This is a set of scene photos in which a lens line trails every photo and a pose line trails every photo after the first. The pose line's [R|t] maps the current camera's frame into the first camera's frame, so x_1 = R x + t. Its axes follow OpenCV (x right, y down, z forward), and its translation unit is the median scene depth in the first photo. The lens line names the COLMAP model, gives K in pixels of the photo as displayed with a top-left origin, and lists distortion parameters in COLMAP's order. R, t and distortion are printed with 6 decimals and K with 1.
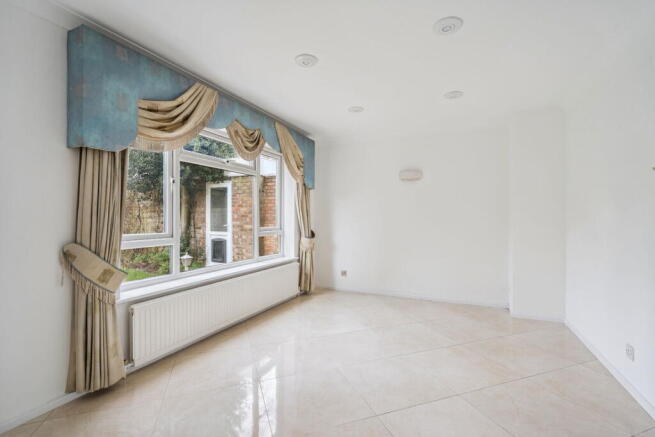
lens RADIAL K [[298.3, 0, 324.6], [0, 298.3, 219.3], [0, 0, 1]] dist [-0.002025, 0.000939]
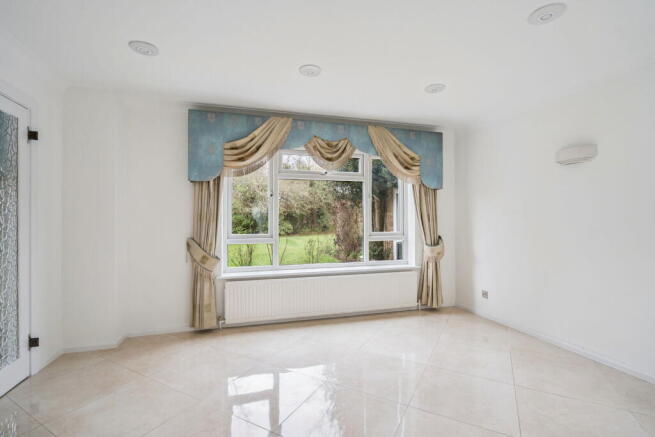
lens RADIAL K [[298.3, 0, 326.9], [0, 298.3, 218.6], [0, 0, 1]] dist [-0.002025, 0.000939]
pose [[0.658828, -0.007857, -0.752253, 0.576968], [-0.001685, 0.999928, -0.011920, -0.007321], [0.752292, 0.009121, 0.658767, 0.285557]]
